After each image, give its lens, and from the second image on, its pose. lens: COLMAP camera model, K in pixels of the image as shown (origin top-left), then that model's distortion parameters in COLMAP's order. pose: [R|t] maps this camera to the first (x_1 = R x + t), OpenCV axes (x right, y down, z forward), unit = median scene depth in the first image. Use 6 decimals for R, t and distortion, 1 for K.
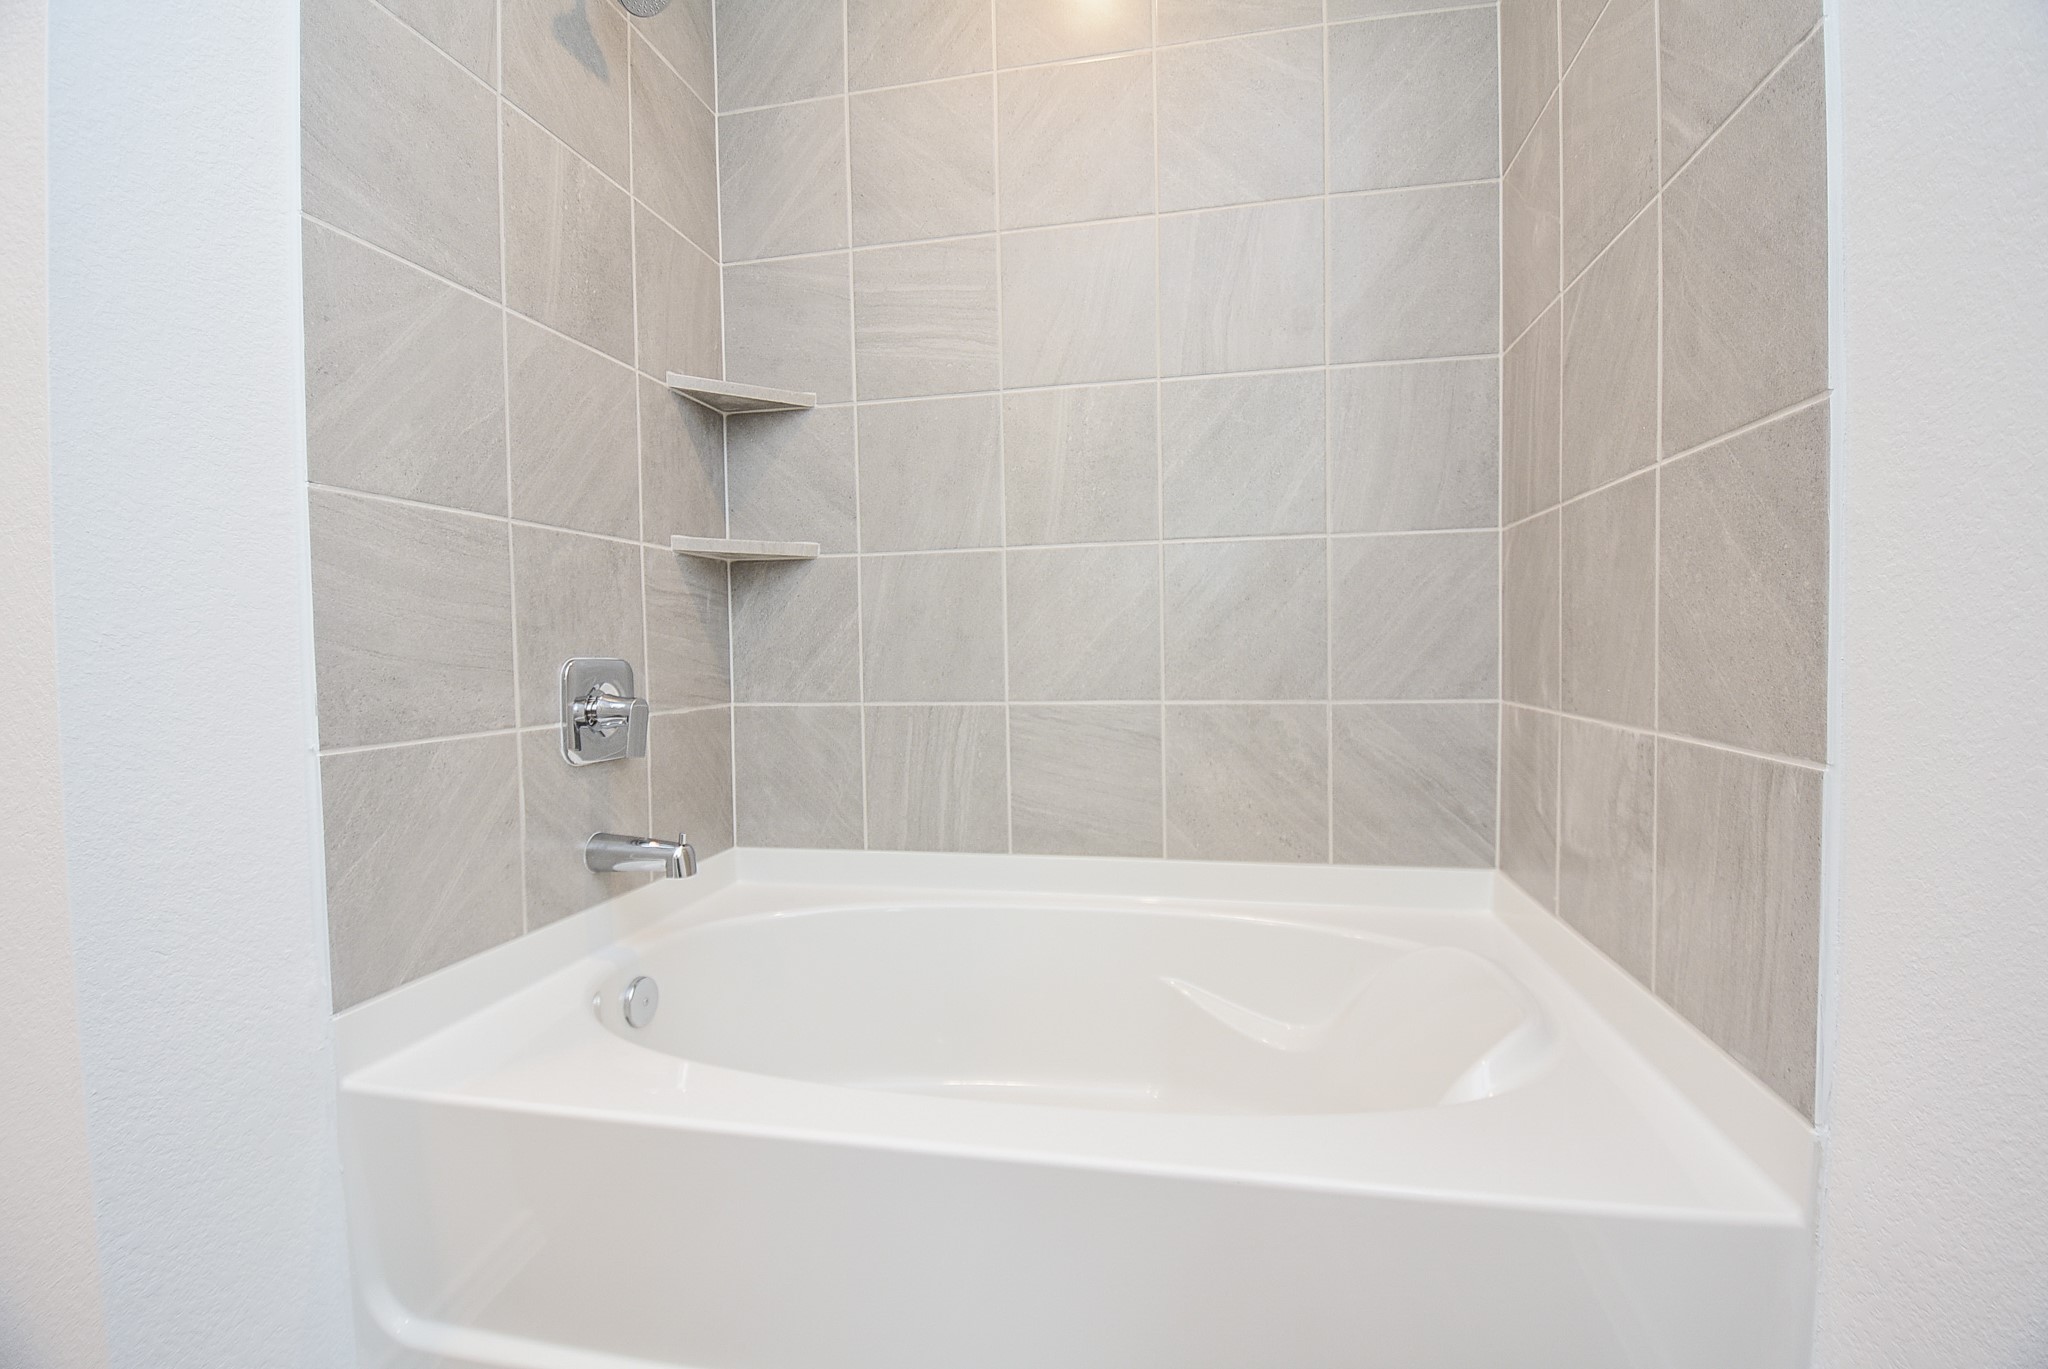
lens RADIAL K [[915.9, 0, 1019.0], [0, 915.9, 690.7], [0, 0, 1]] dist [0.001397, -0.015087]
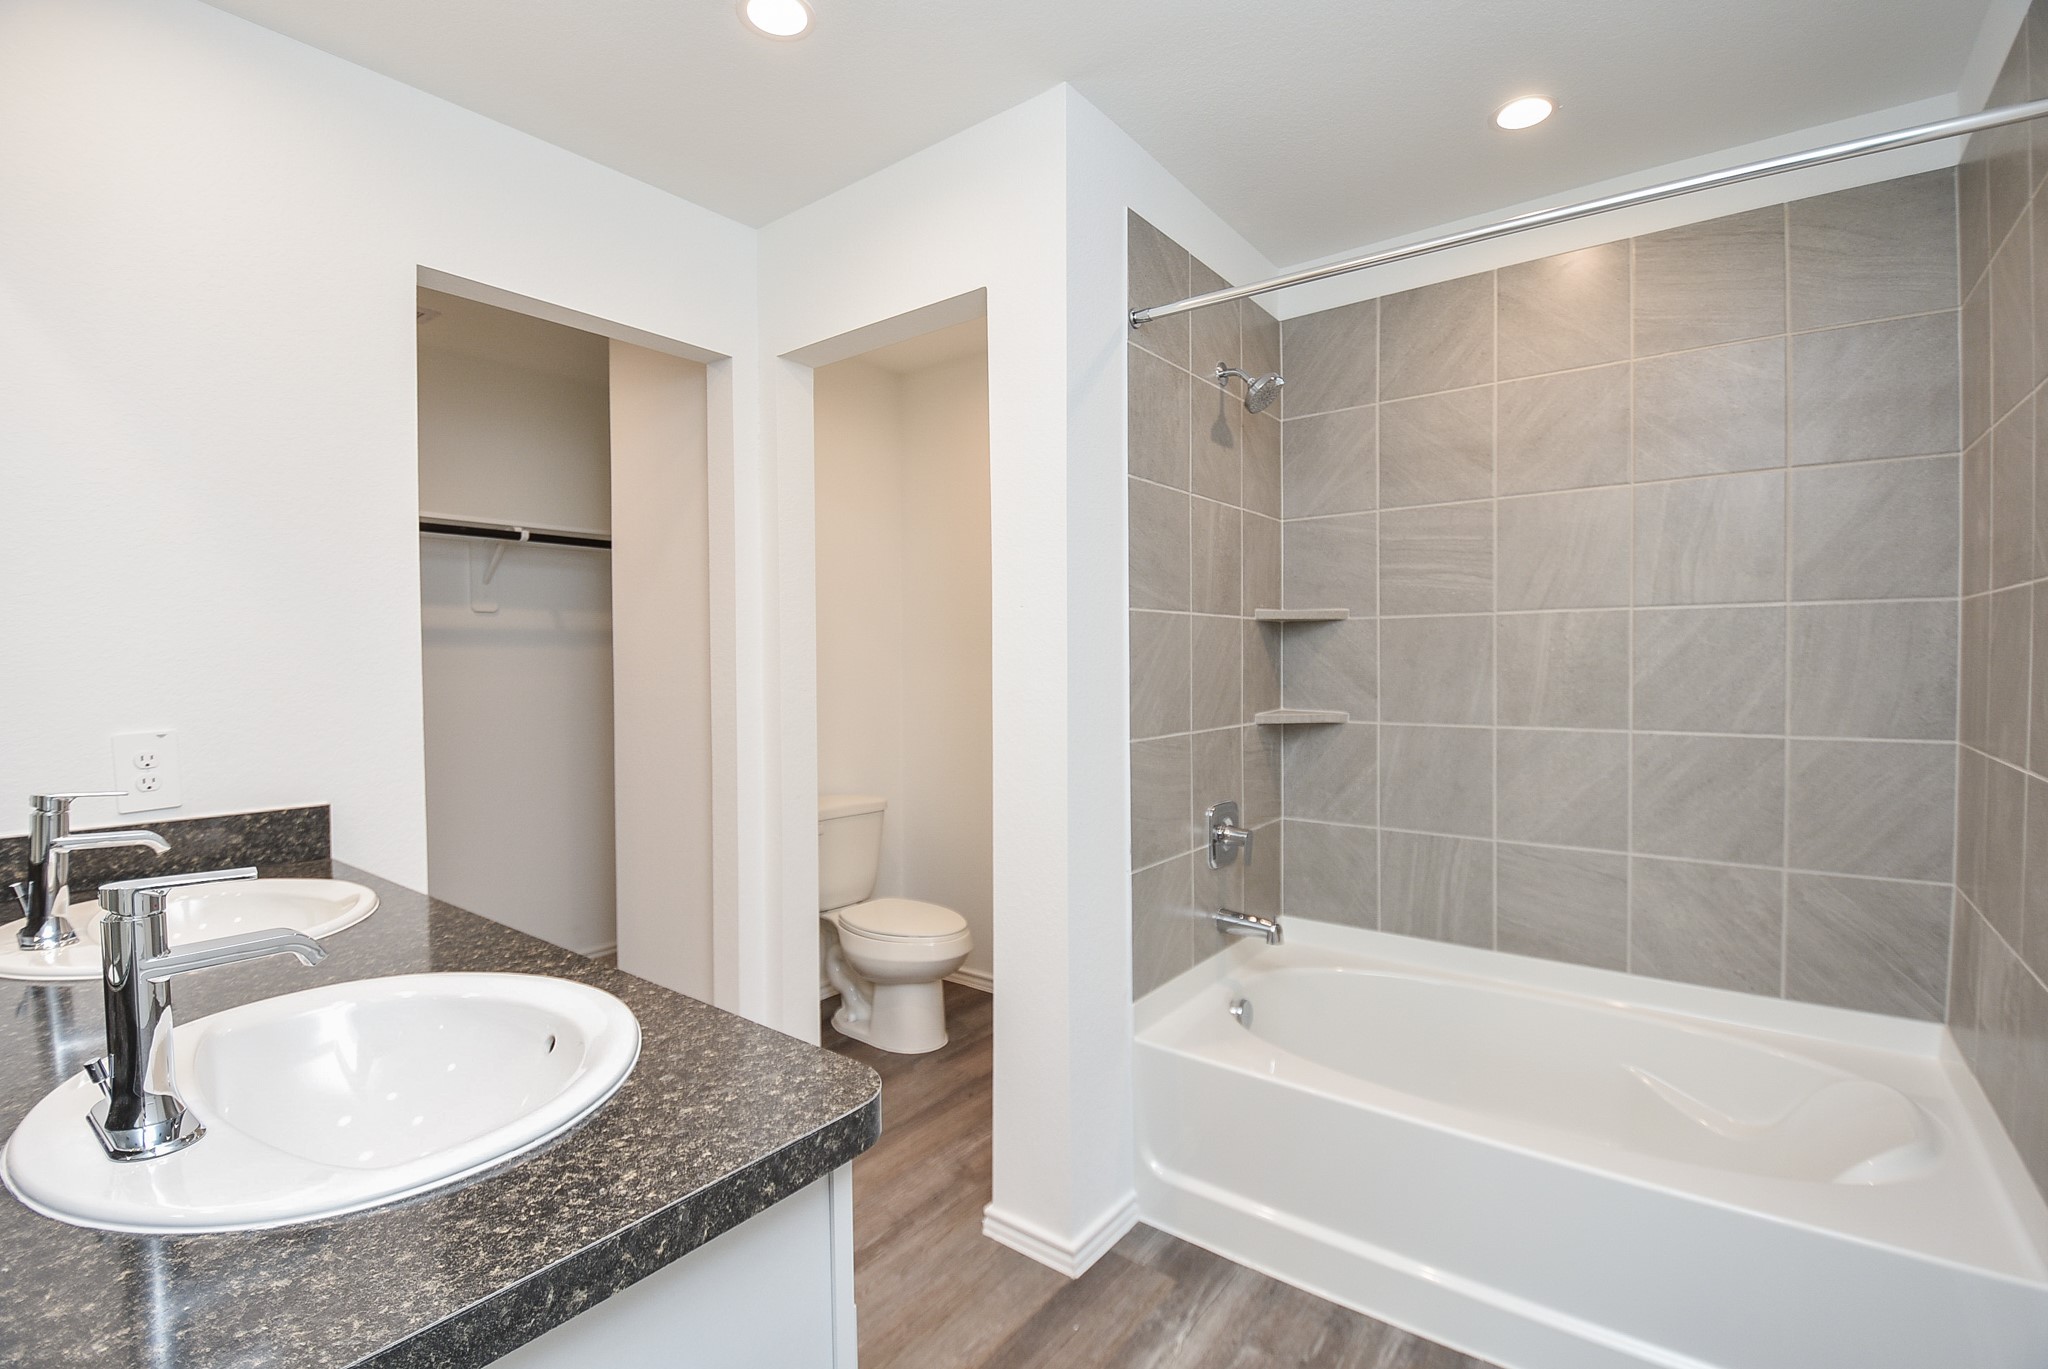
lens RADIAL K [[915.9, 0, 1009.5], [0, 915.9, 684.0], [0, 0, 1]] dist [0.001397, -0.015087]
pose [[0.895438, 0.020328, -0.444722, -0.063575], [-0.029457, 0.999473, -0.013627, -0.191163], [0.444211, 0.025302, 0.895565, -0.587852]]
